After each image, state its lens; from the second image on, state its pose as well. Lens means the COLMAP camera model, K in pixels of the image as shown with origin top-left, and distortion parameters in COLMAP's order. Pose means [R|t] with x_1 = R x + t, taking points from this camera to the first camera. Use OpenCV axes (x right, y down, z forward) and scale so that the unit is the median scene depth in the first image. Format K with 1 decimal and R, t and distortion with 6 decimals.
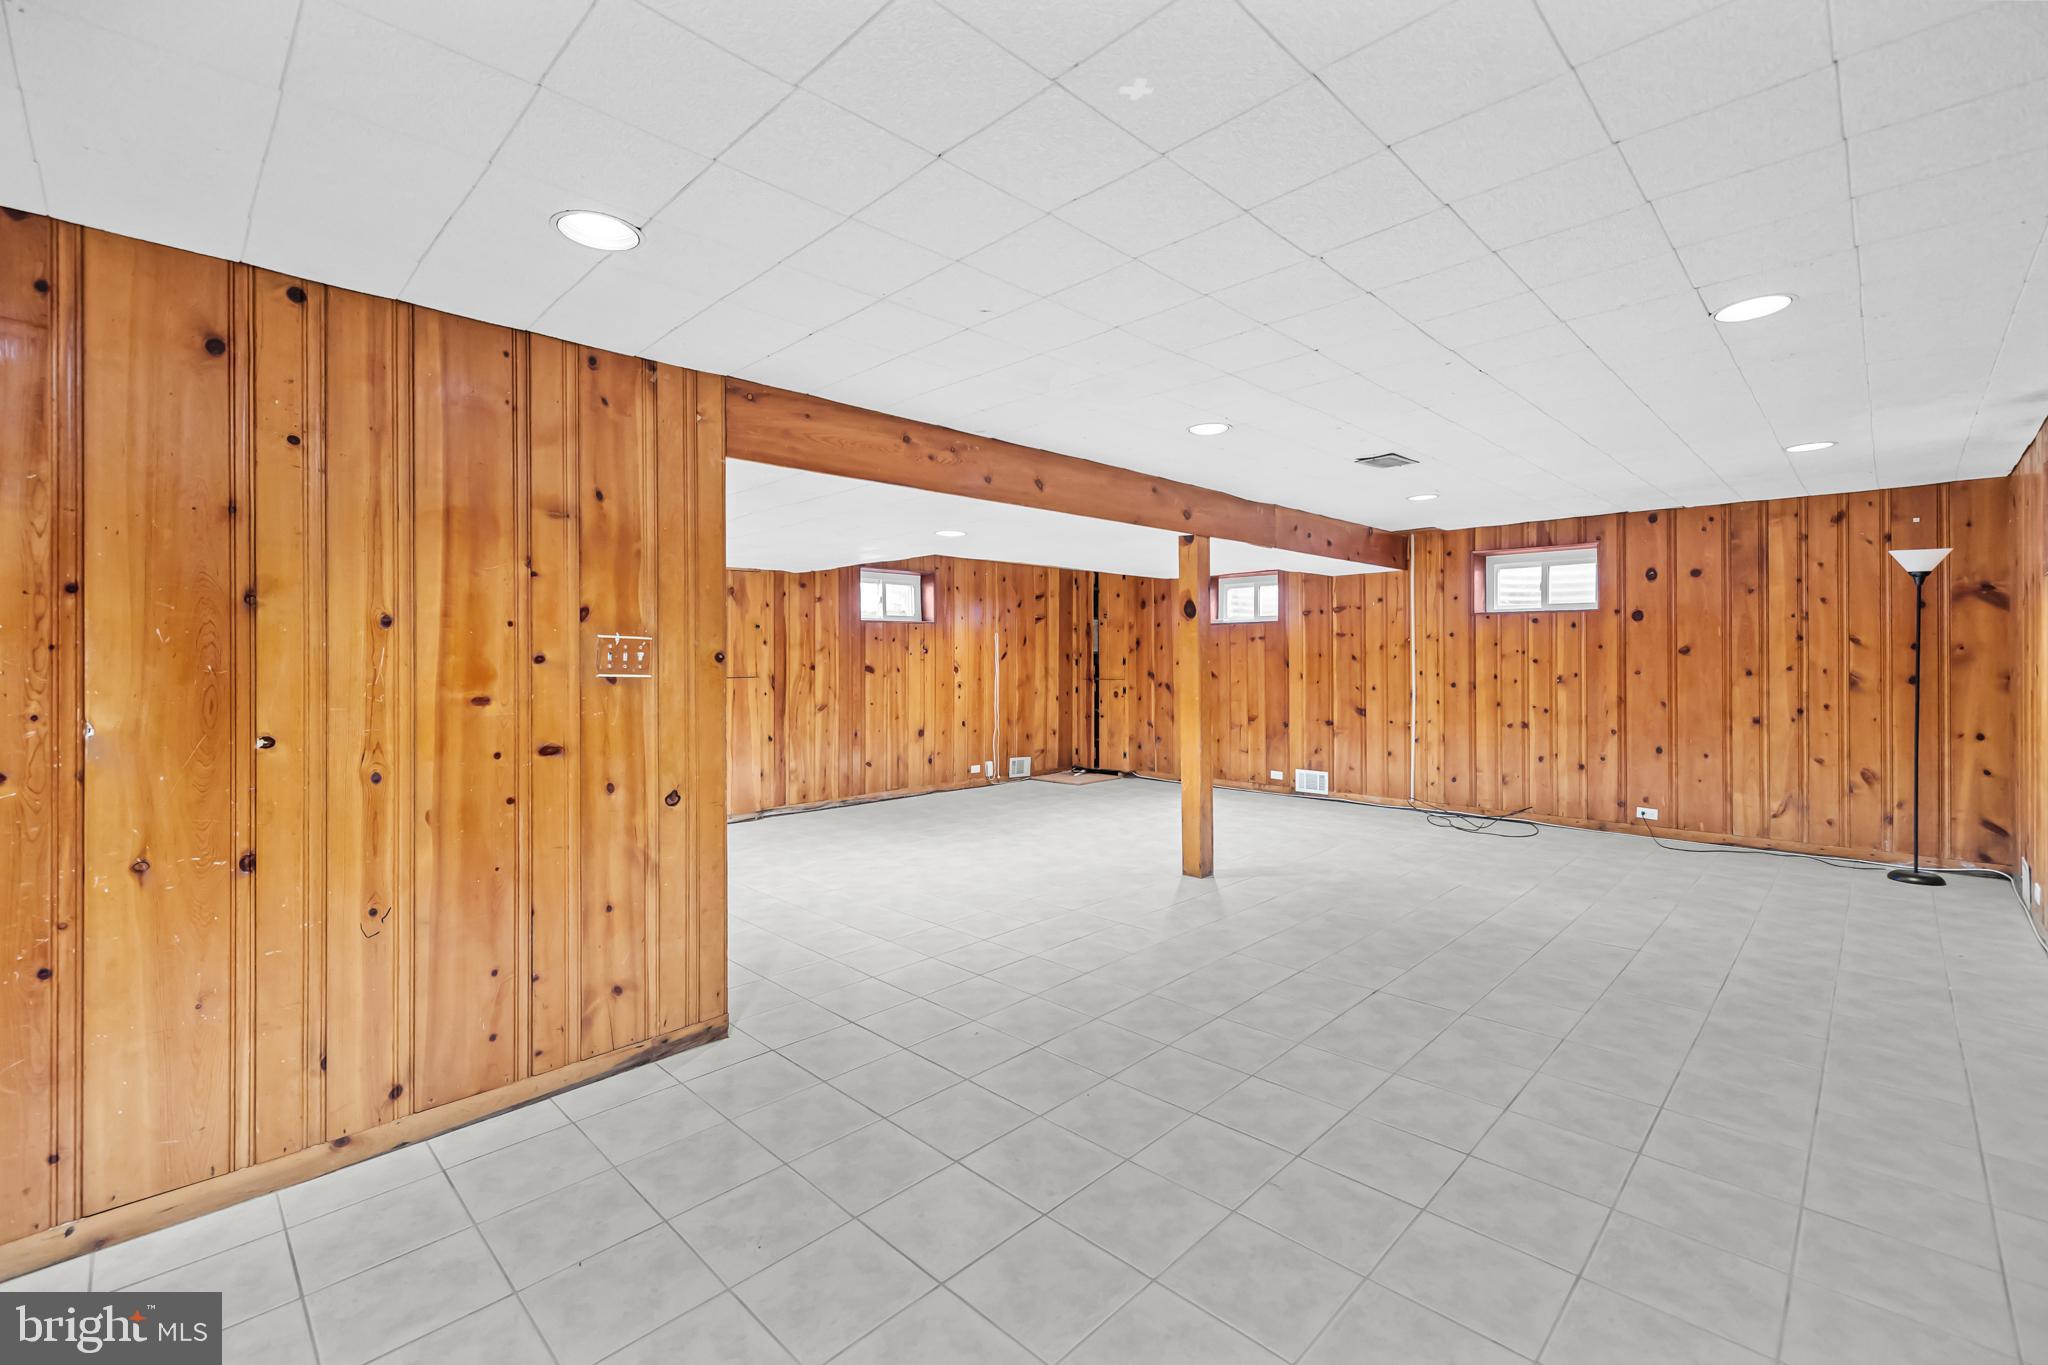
lens RADIAL K [[887.9, 0, 1012.7], [0, 887.9, 665.0], [0, 0, 1]] dist [0.000599, 0.001599]
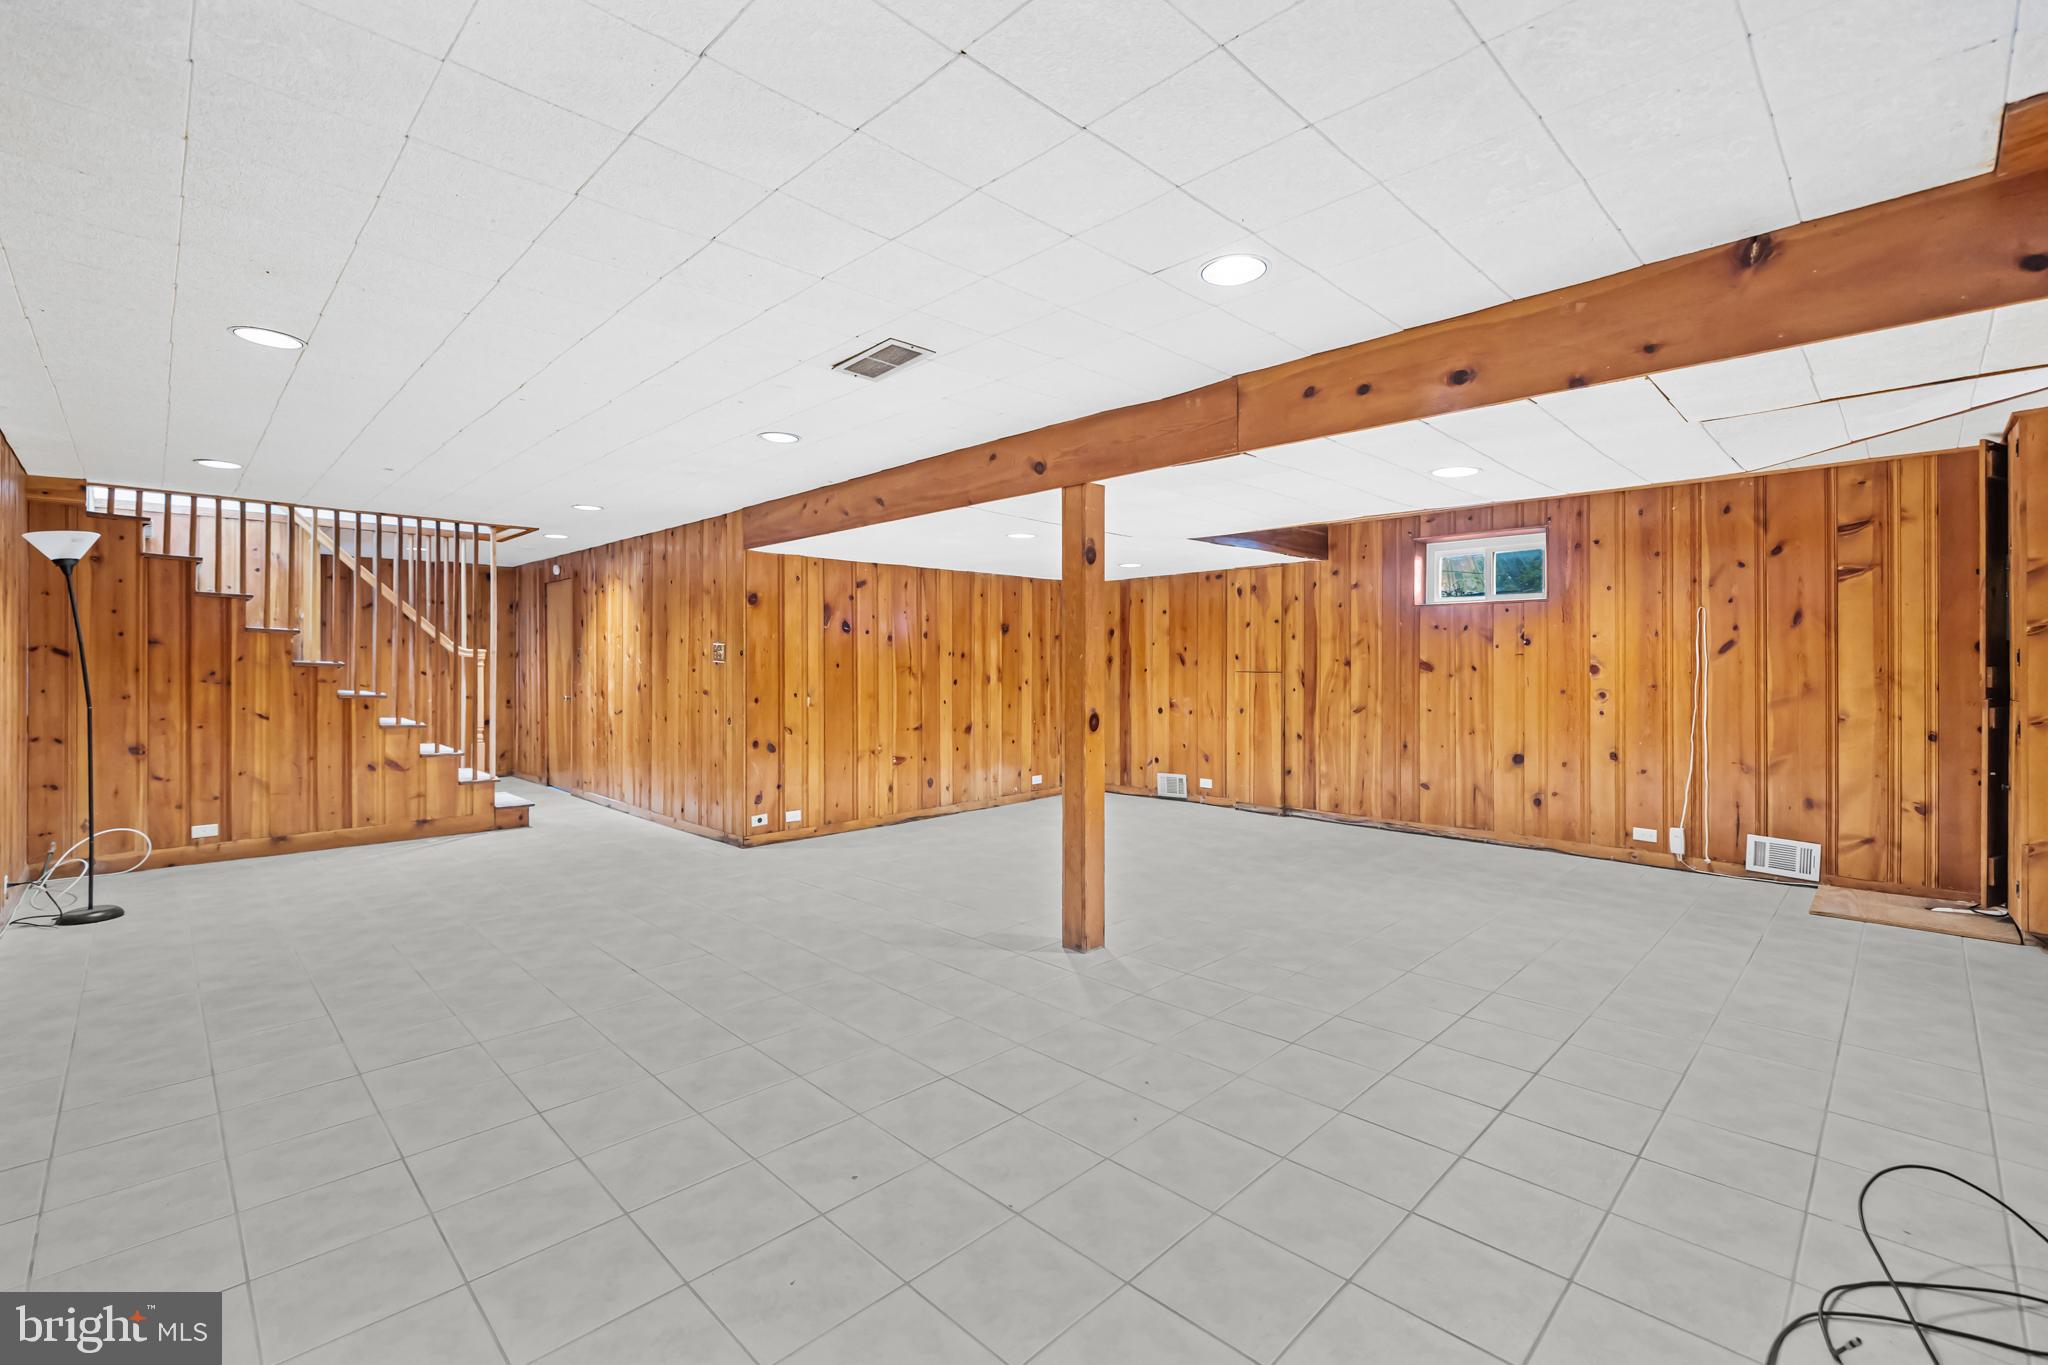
lens RADIAL K [[887.9, 0, 1013.0], [0, 887.9, 664.3], [0, 0, 1]] dist [0.000599, 0.001599]
pose [[-0.014531, 0.008551, -0.999858, 0.635509], [-0.005924, 0.999945, 0.008638, -0.002006], [0.999877, 0.006049, -0.014480, 0.641965]]
